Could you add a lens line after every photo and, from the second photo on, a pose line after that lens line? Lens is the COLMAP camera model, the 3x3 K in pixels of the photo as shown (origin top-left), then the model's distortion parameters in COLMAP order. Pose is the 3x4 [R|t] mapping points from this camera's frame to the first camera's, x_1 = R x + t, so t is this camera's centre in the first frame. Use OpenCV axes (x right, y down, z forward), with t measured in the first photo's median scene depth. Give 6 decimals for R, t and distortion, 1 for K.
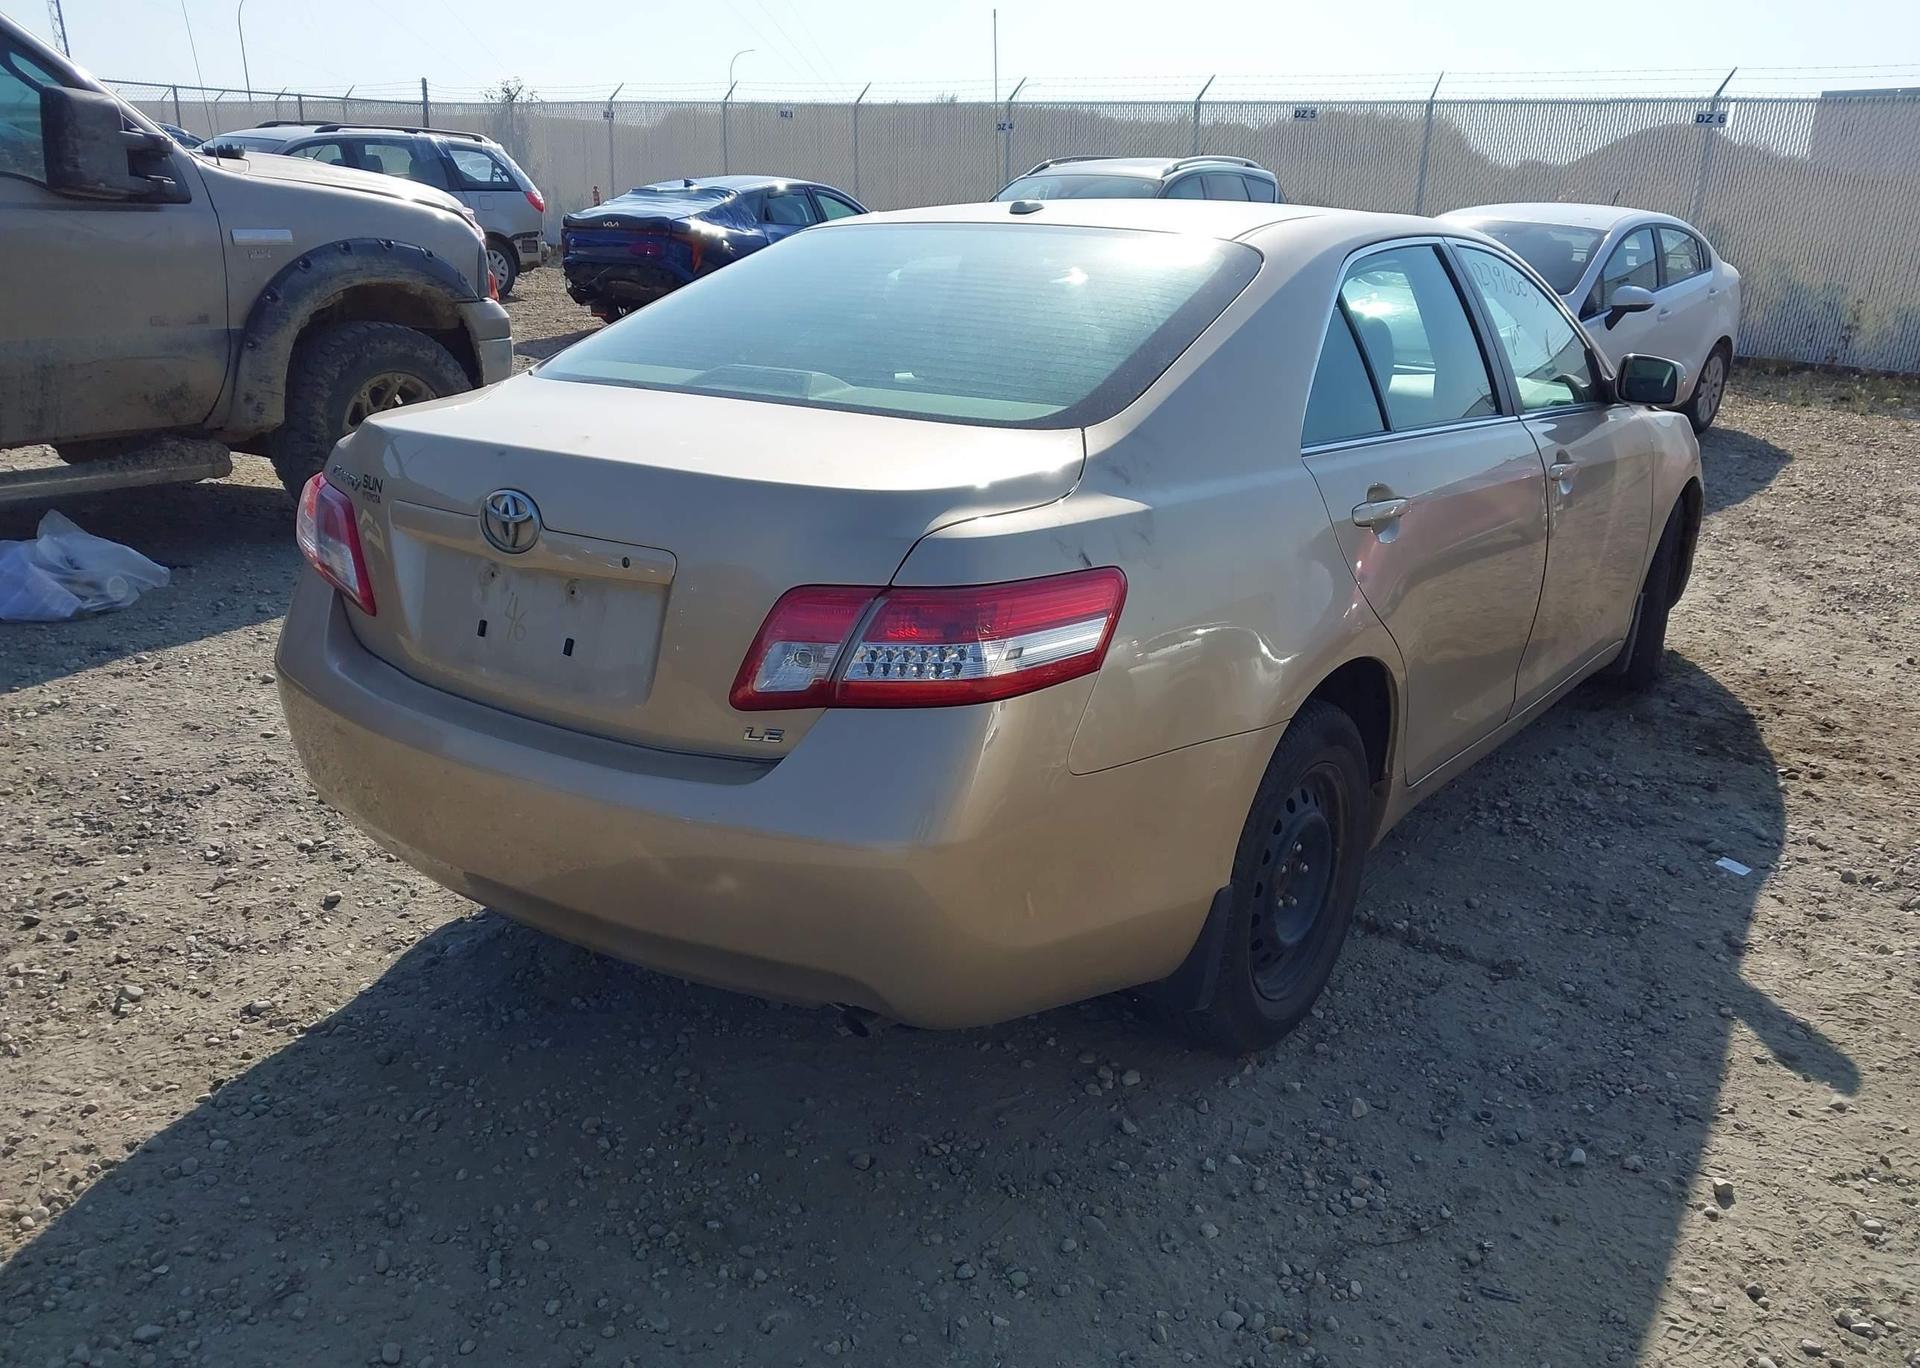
lens RADIAL K [[1617.0, 0, 955.6], [0, 1617.0, 738.6], [0, 0, 1]] dist [0.005914, 0.012137]
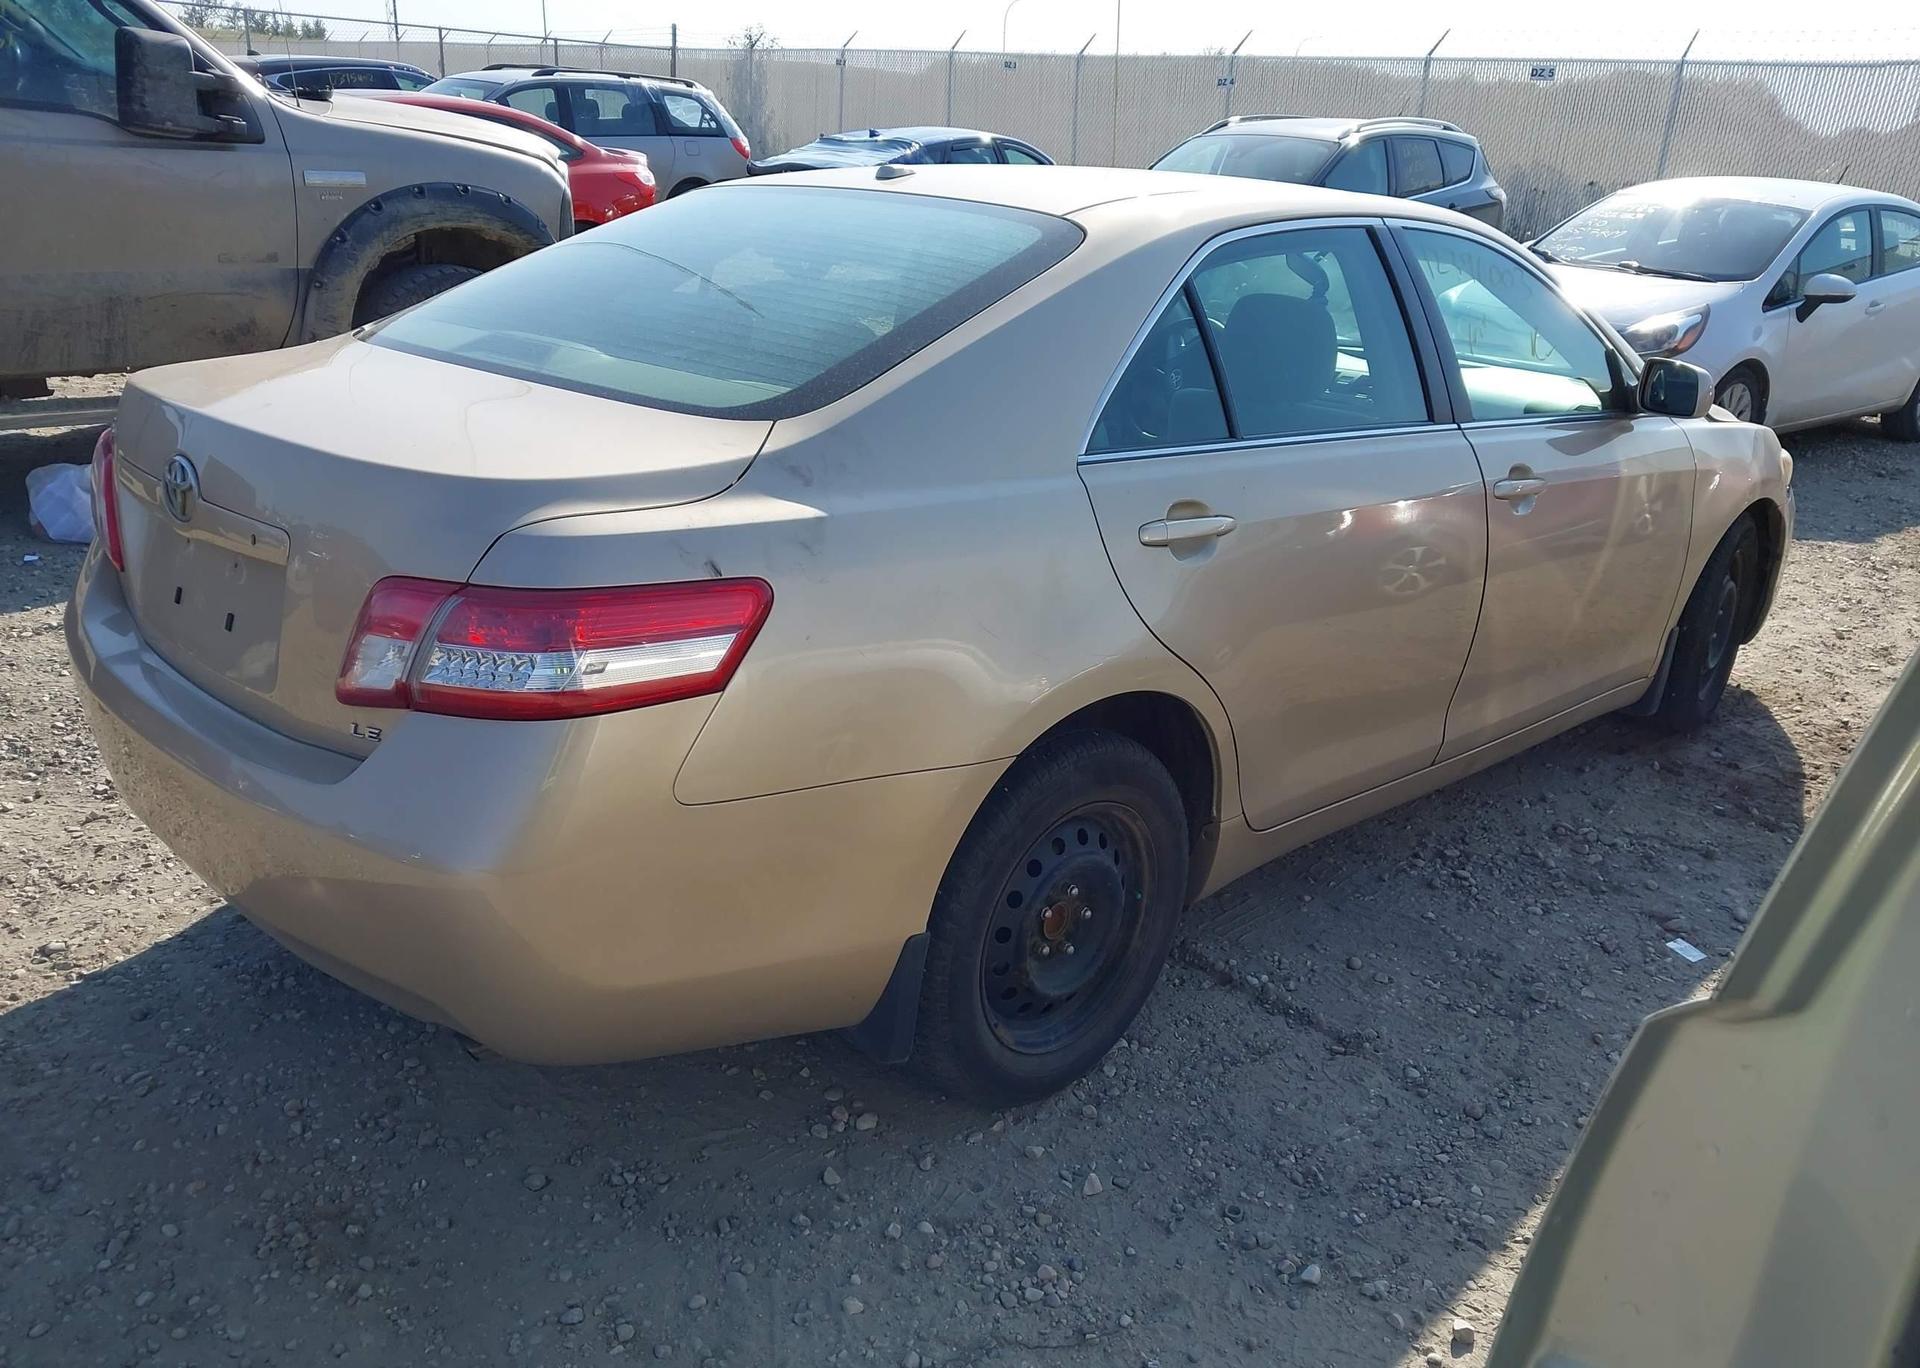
lens RADIAL K [[1617.0, 0, 955.6], [0, 1617.0, 738.6], [0, 0, 1]] dist [0.005914, 0.012137]
pose [[0.984429, 0.081770, -0.155603, 0.208648], [-0.077639, 0.996453, 0.032451, -0.031808], [0.157705, -0.019865, 0.987286, 0.069622]]
